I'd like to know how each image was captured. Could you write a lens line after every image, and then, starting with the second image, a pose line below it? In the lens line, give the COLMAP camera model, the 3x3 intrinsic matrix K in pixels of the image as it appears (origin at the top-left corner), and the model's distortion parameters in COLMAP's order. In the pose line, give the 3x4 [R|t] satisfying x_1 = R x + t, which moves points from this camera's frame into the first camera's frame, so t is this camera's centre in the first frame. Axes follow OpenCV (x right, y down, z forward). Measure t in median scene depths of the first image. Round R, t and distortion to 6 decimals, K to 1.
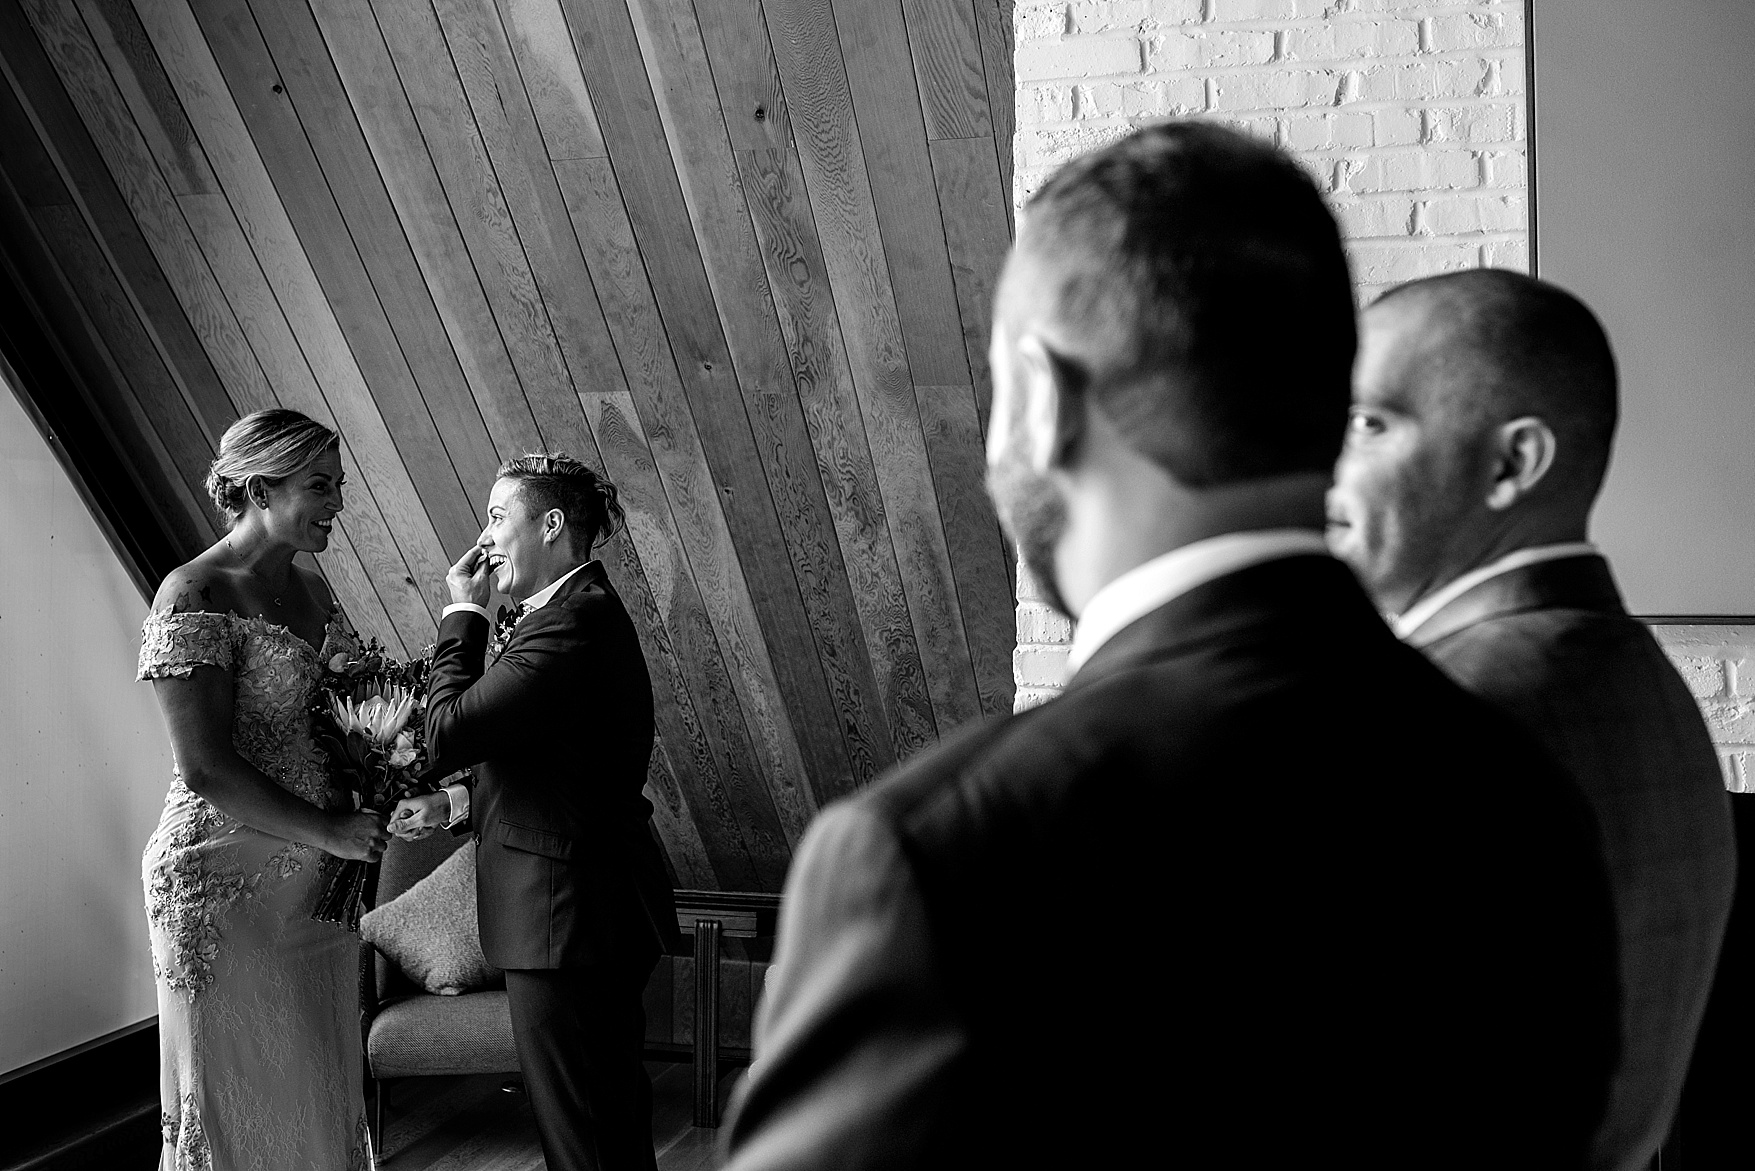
lens RADIAL K [[1806.8, 0, 810.1], [0, 1806.8, 457.6], [0, 0, 1]] dist [-0.121571, 0.350581]
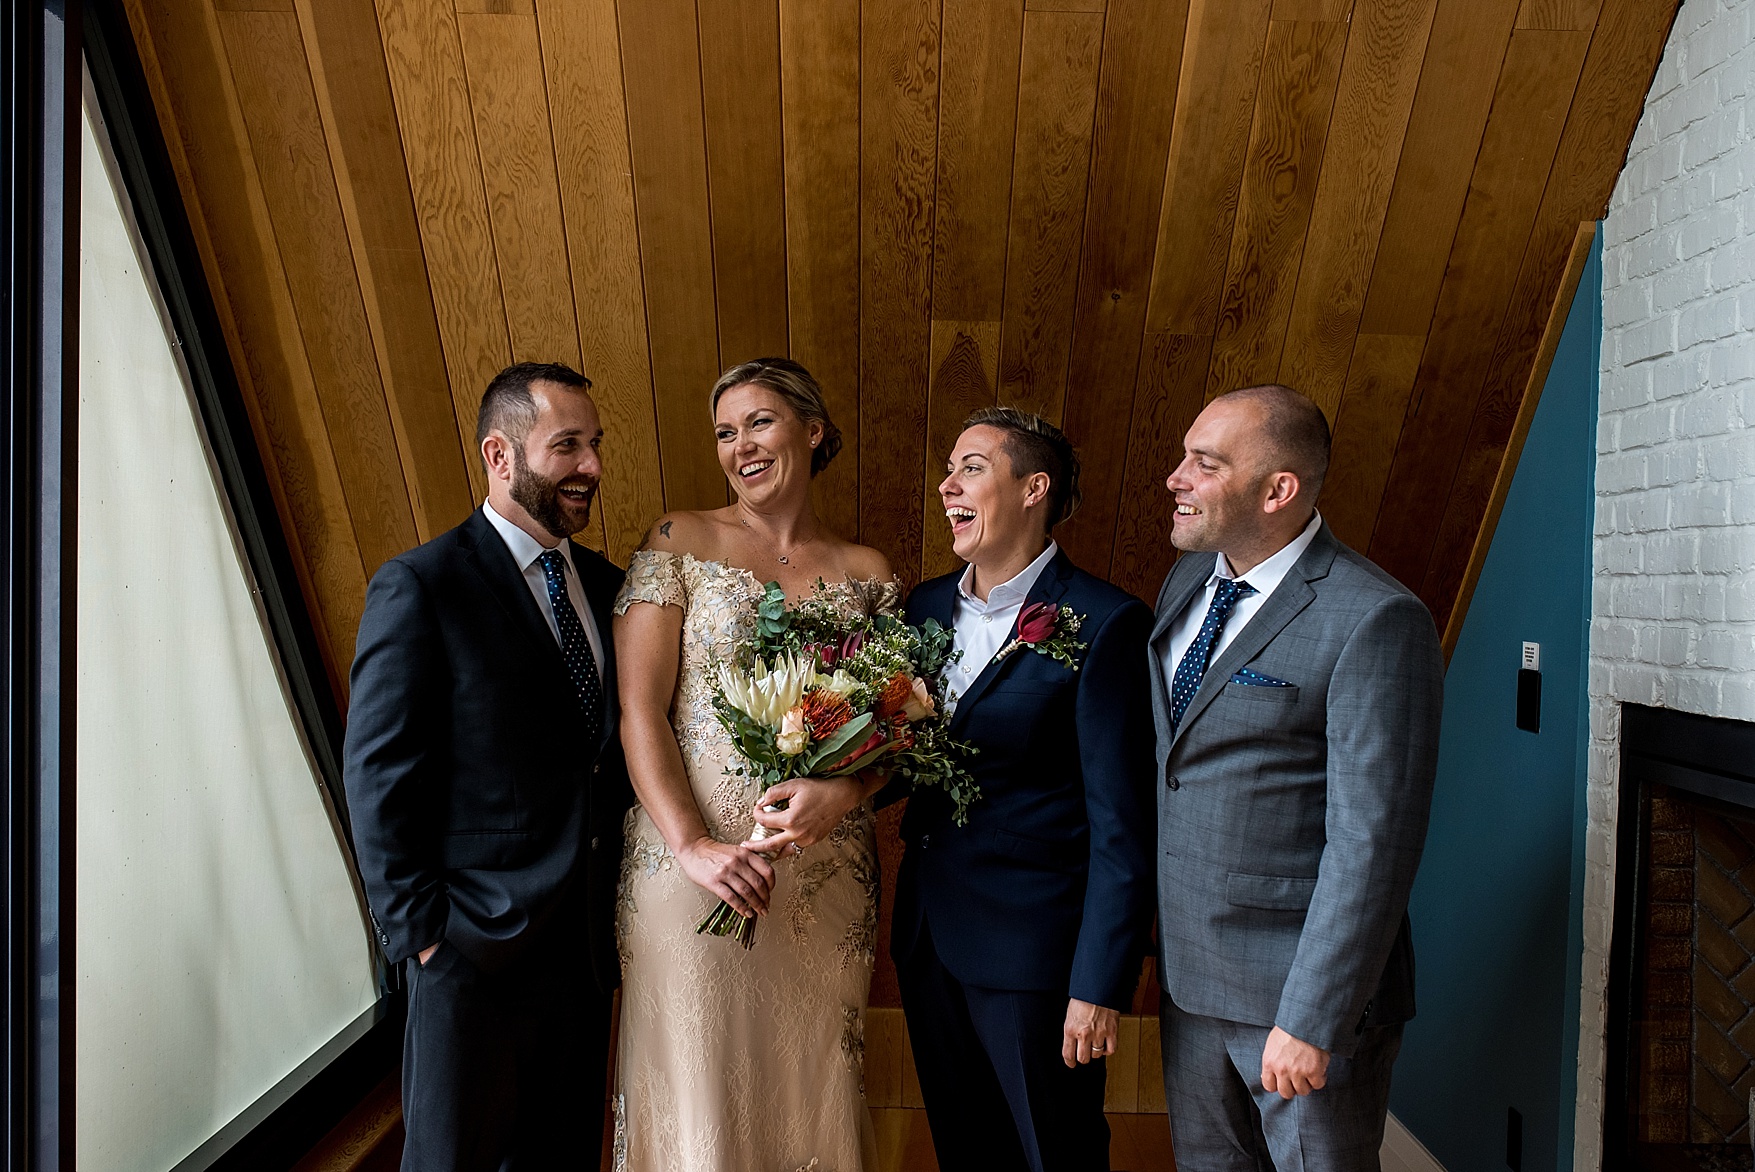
lens RADIAL K [[1874.2, 0, 862.7], [0, 1874.2, 656.1], [0, 0, 1]] dist [-0.066949, 0.097227]
pose [[0.964309, 0.013464, 0.264435, -0.389220], [-0.037768, 0.995488, 0.087043, 0.043011], [-0.262070, -0.093923, 0.960467, 0.196895]]
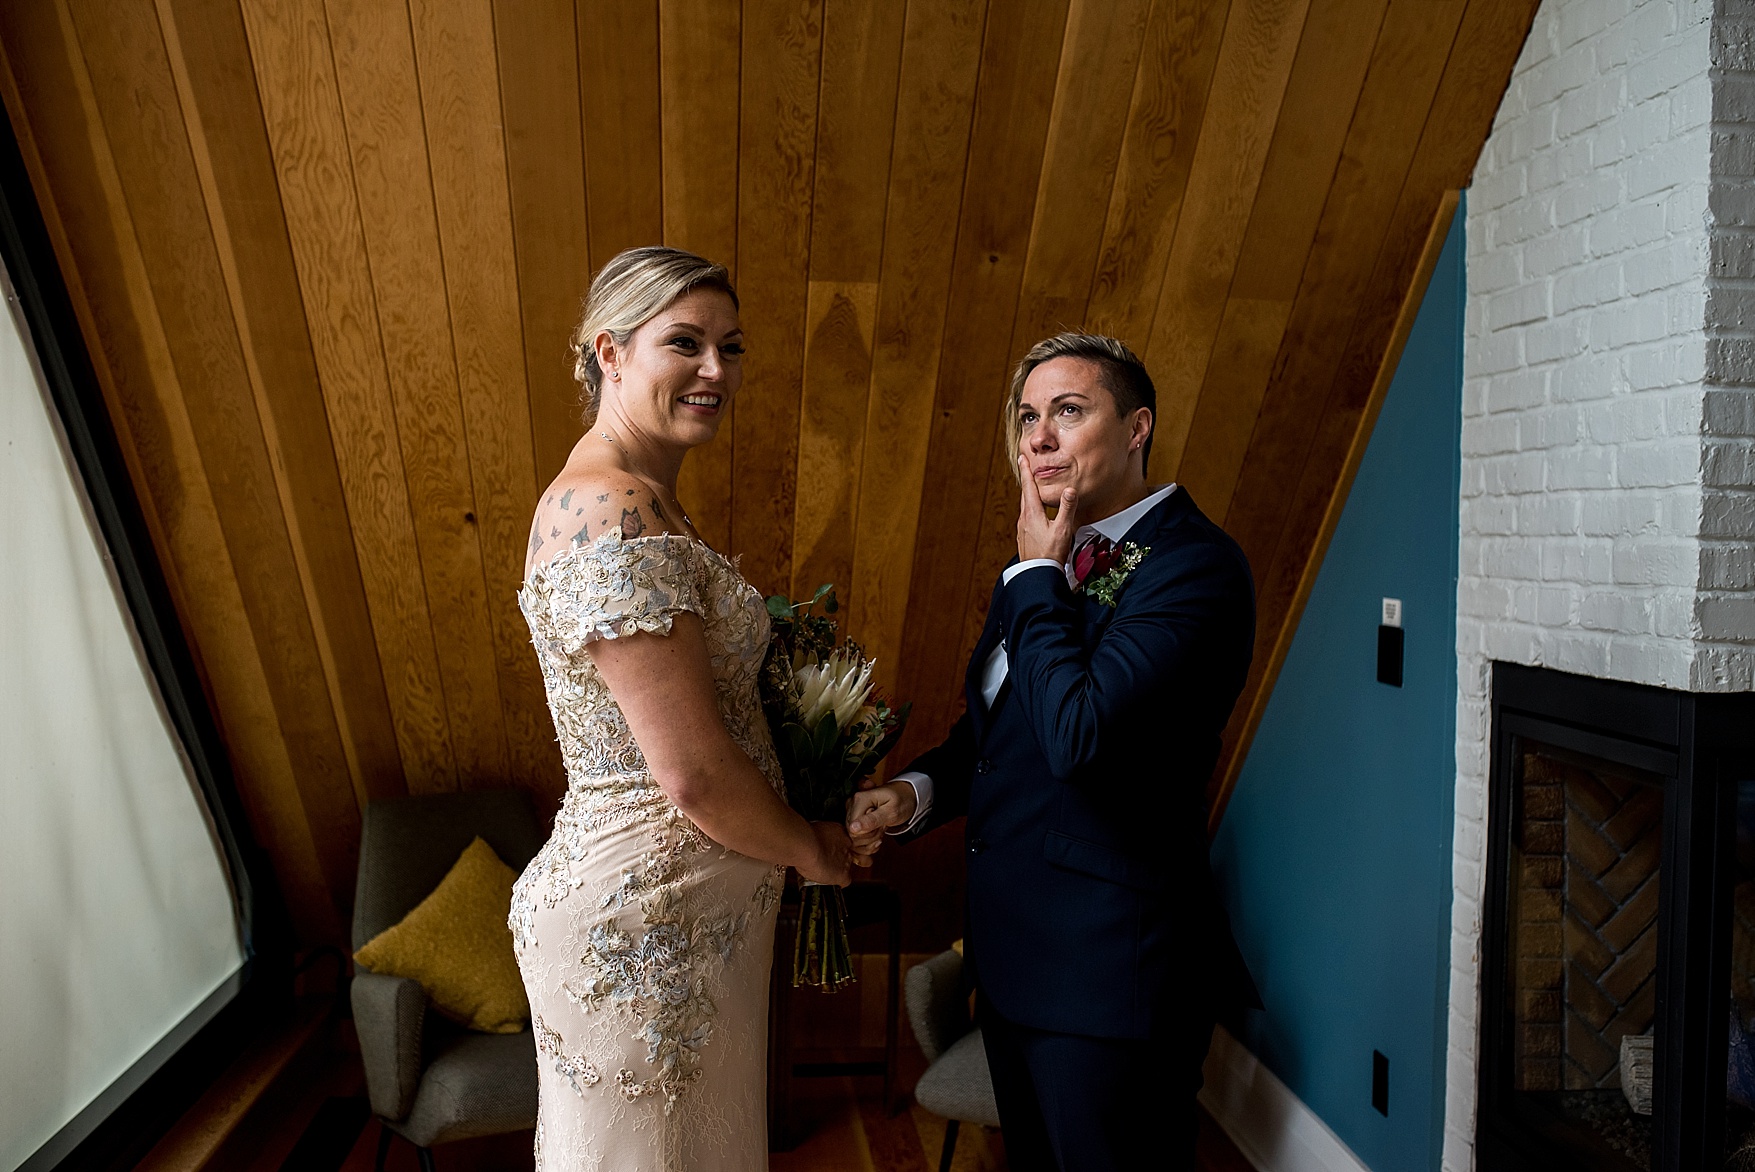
lens RADIAL K [[1682.4, 0, 874.0], [0, 1682.4, 586.5], [0, 0, 1]] dist [-0.064573, 0.091806]
pose [[0.931469, 0.006522, 0.363761, -0.383592], [-0.037537, 0.996226, 0.078256, 0.040695], [-0.361878, -0.086548, 0.928199, 0.295246]]
